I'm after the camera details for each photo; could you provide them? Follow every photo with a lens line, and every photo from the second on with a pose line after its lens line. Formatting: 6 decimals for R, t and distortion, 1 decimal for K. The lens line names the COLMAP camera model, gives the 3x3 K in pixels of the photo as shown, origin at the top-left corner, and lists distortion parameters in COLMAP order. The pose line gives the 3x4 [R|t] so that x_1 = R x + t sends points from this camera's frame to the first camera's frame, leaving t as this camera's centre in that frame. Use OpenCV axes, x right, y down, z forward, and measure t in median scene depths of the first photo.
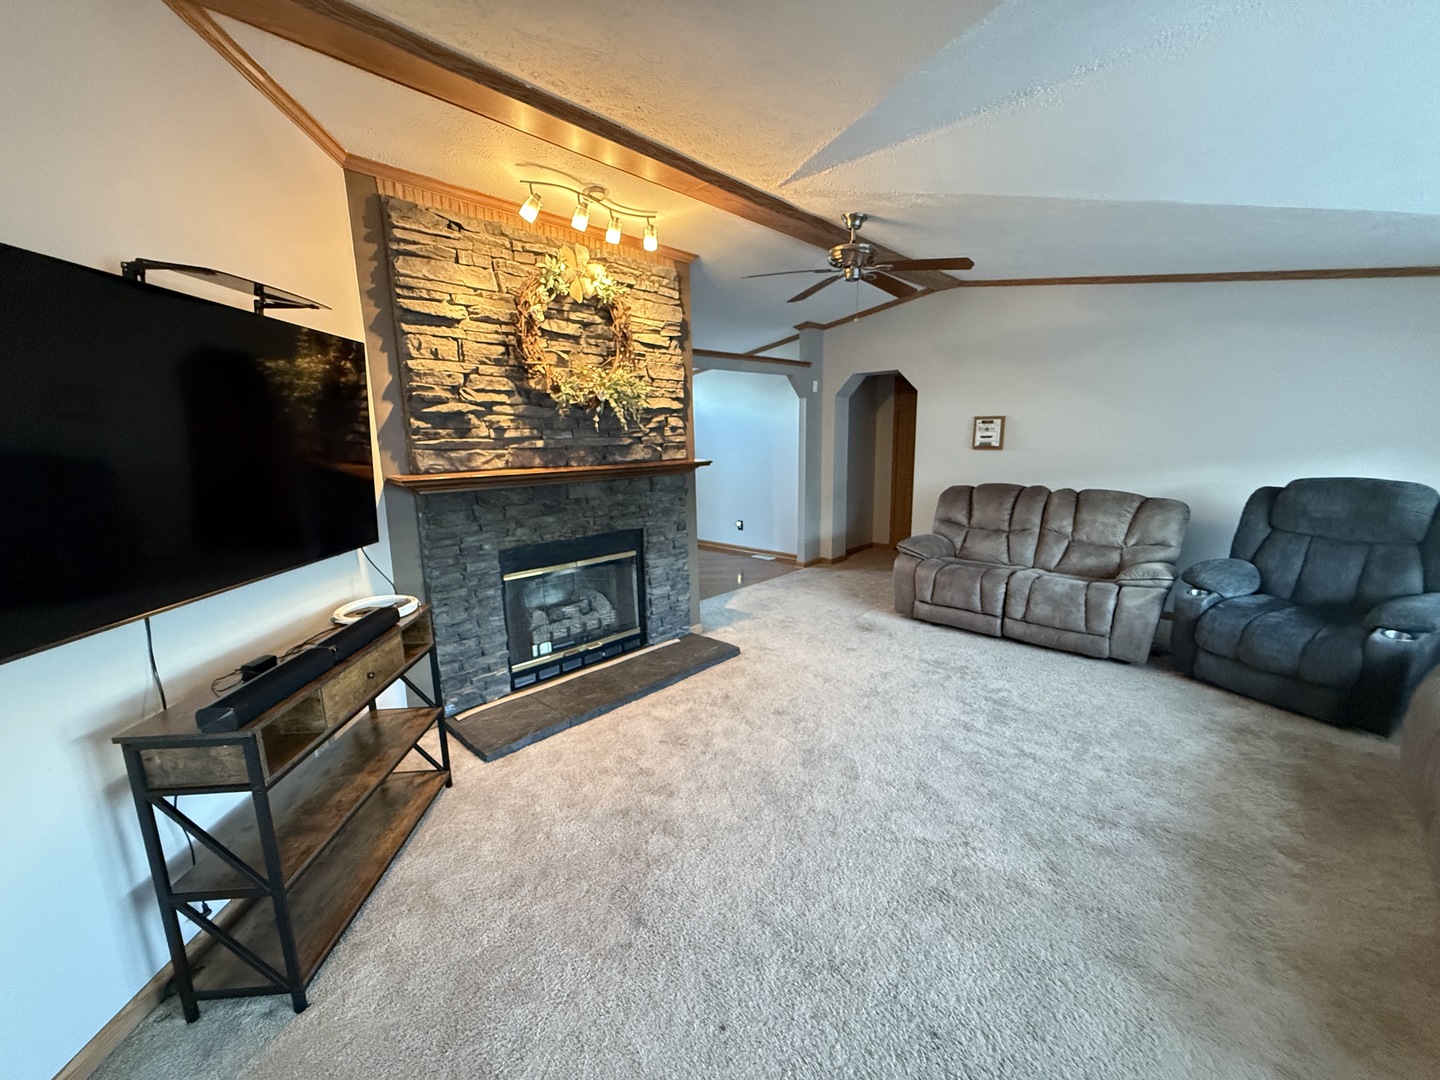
lens RADIAL K [[571.5, 0, 716.2], [0, 571.5, 540.5], [0, 0, 1]] dist [0.000927, -0.000138]
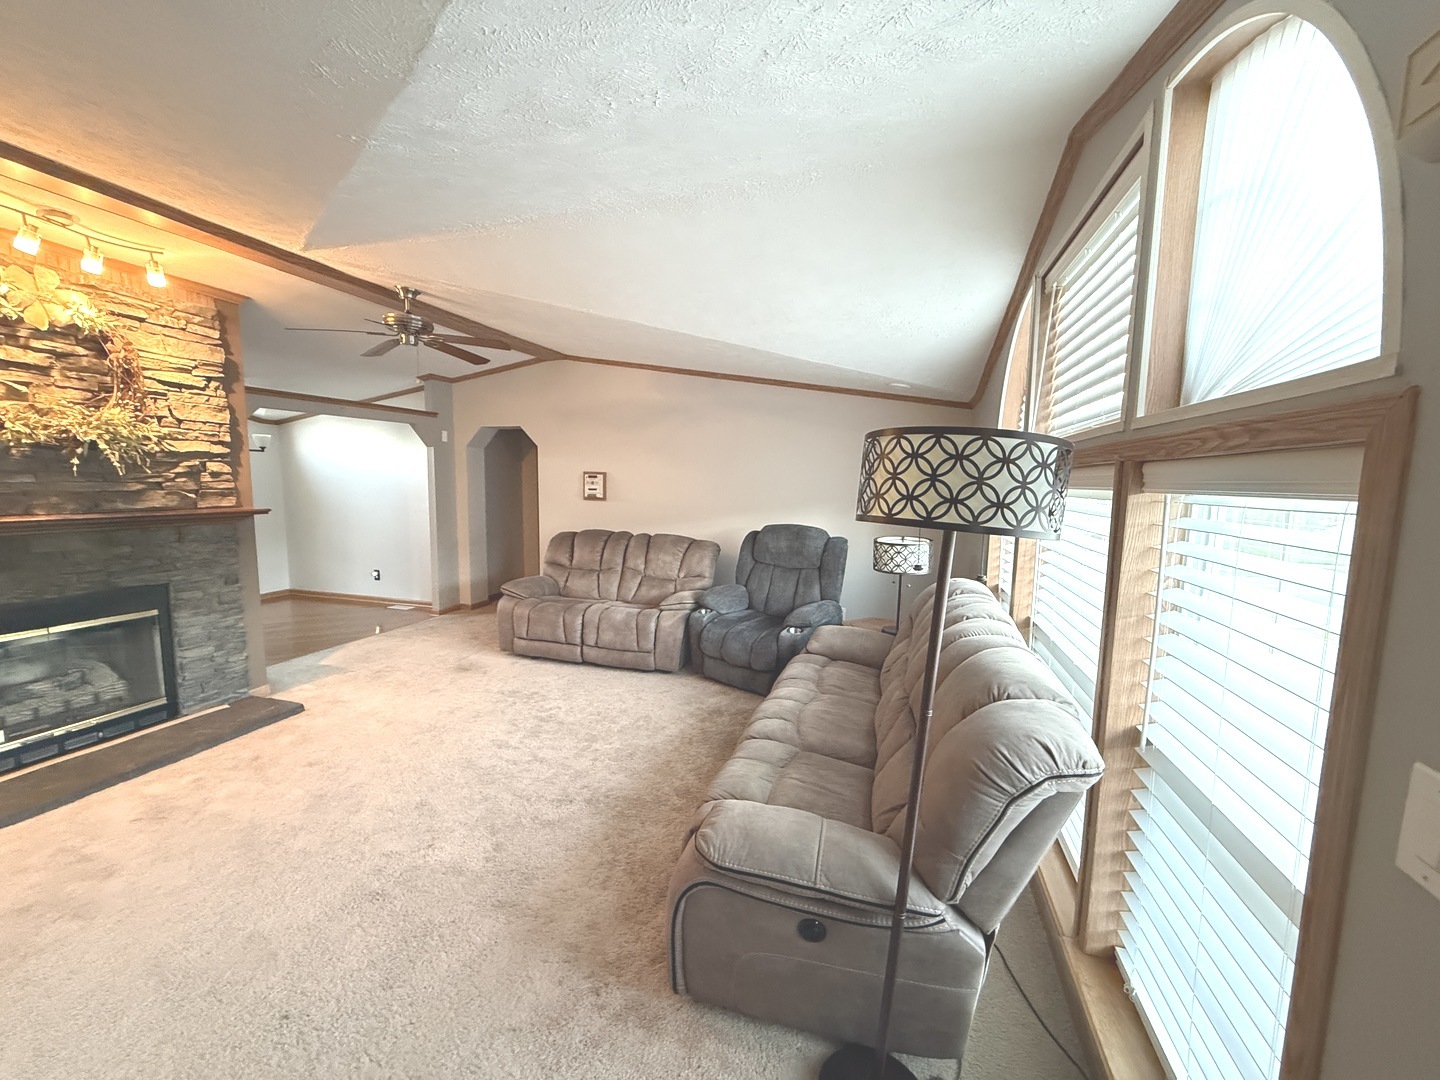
lens RADIAL K [[571.5, 0, 716.2], [0, 571.5, 540.5], [0, 0, 1]] dist [0.000927, -0.000138]
pose [[0.899695, -0.016877, 0.436192, 0.255587], [0.051077, 0.996458, -0.066797, 0.014951], [-0.433520, 0.082376, 0.897371, -0.178751]]
